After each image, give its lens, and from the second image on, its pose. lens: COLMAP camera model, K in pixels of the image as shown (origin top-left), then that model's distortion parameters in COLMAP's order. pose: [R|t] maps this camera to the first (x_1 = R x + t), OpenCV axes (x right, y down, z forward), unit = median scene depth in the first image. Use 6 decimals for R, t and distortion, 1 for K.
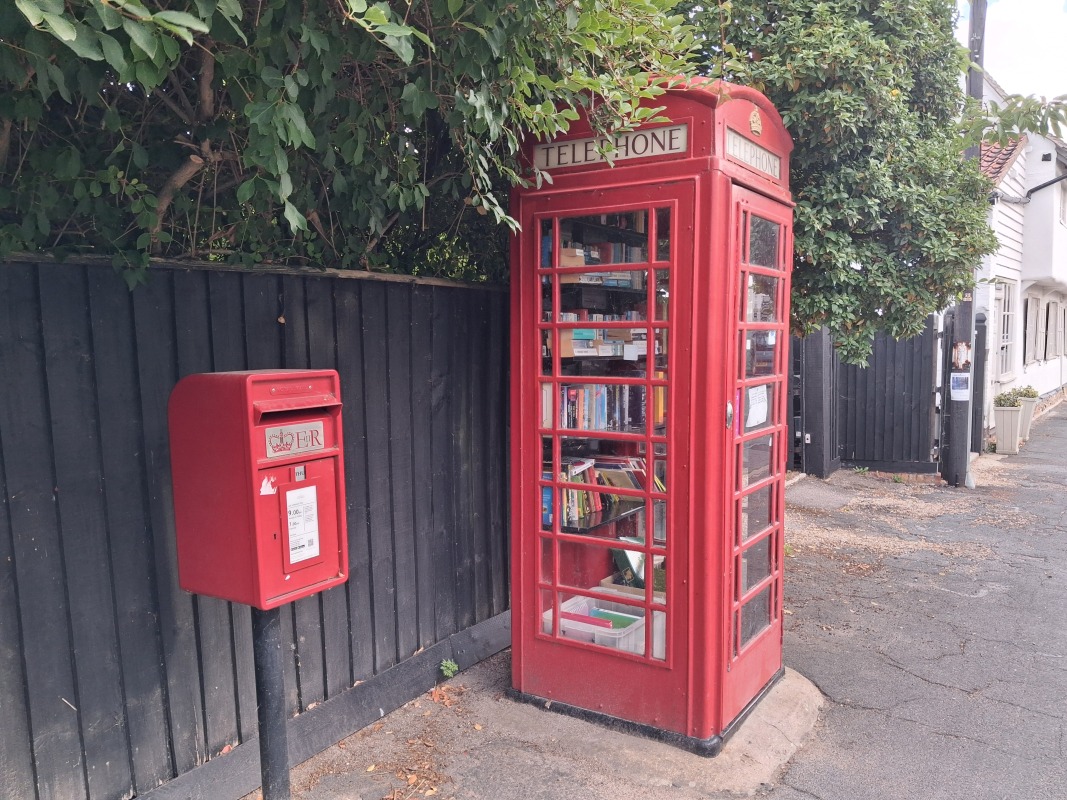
lens RADIAL K [[853.3, 0, 553.9], [0, 853.3, 405.4], [0, 0, 1]] dist [0.113691, -0.092887]
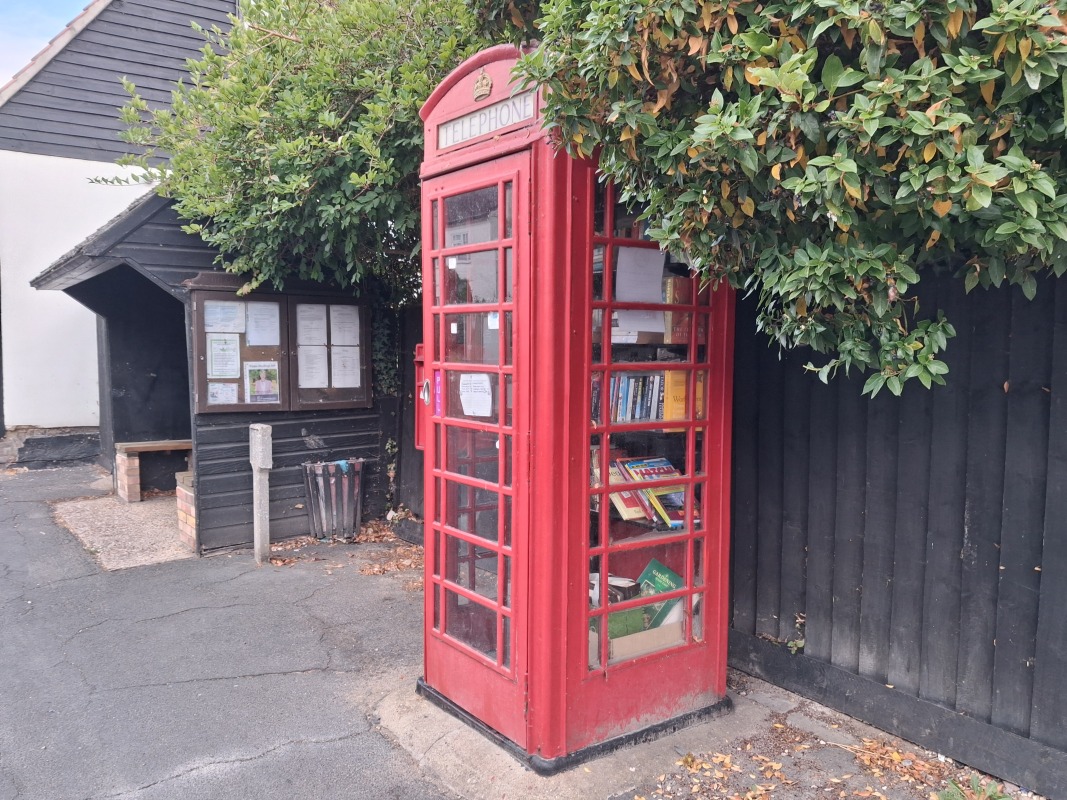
lens RADIAL K [[853.3, 0, 553.9], [0, 853.3, 405.4], [0, 0, 1]] dist [0.113691, -0.092887]
pose [[-0.364161, 0.068585, -0.928807, 1.032755], [-0.086480, 0.990486, 0.107046, -0.092984], [0.927312, 0.119305, -0.354765, 1.377346]]
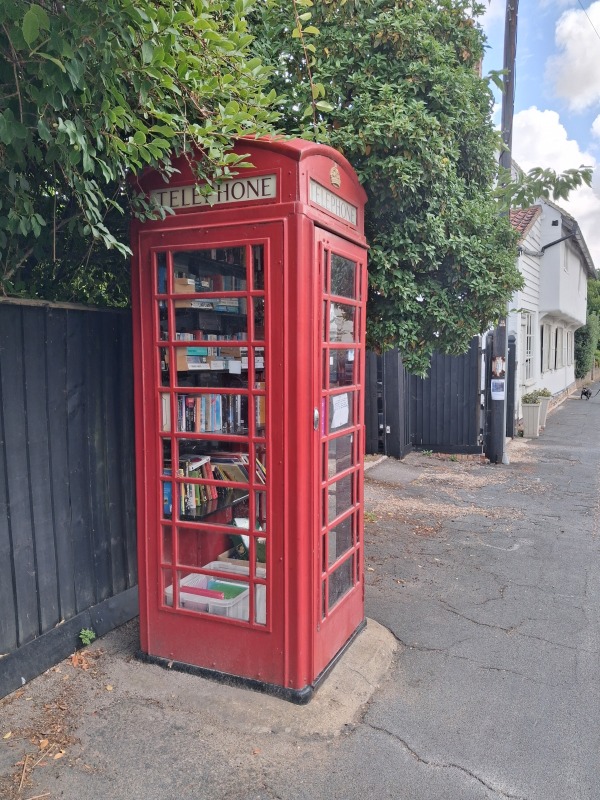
lens RADIAL K [[639.8, 0, 278.8], [0, 639.8, 401.5], [0, 0, 1]] dist [0.113691, -0.092887]
pose [[0.993919, -0.010175, 0.109642, 0.046416], [0.010559, 0.999940, -0.002922, -0.009573], [-0.109606, 0.004062, 0.993967, 0.097022]]
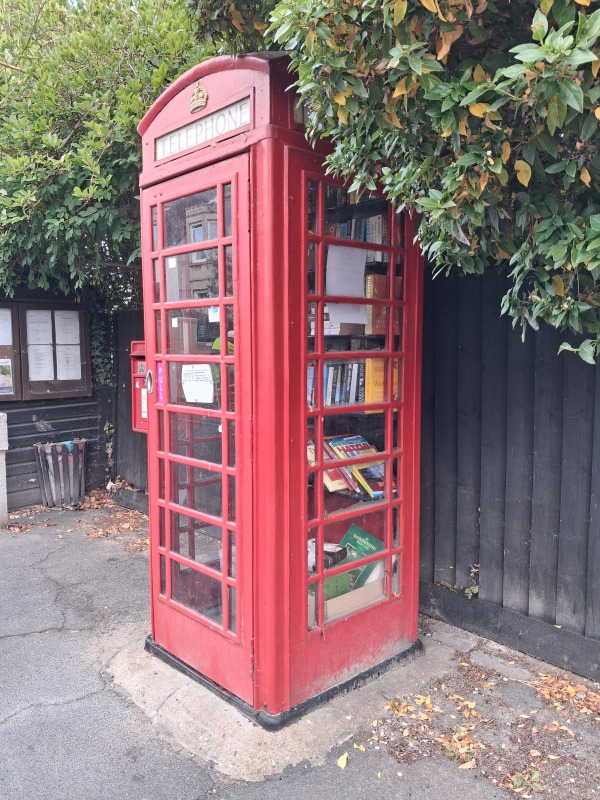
lens RADIAL K [[638.7, 0, 276.4], [0, 638.7, 398.1], [0, 0, 1]] dist [0.000820, 0.109934]
pose [[-0.285533, 0.085814, -0.954519, 0.899523], [-0.075414, 0.990883, 0.111643, -0.072213], [0.955397, 0.103862, -0.276458, 1.271181]]
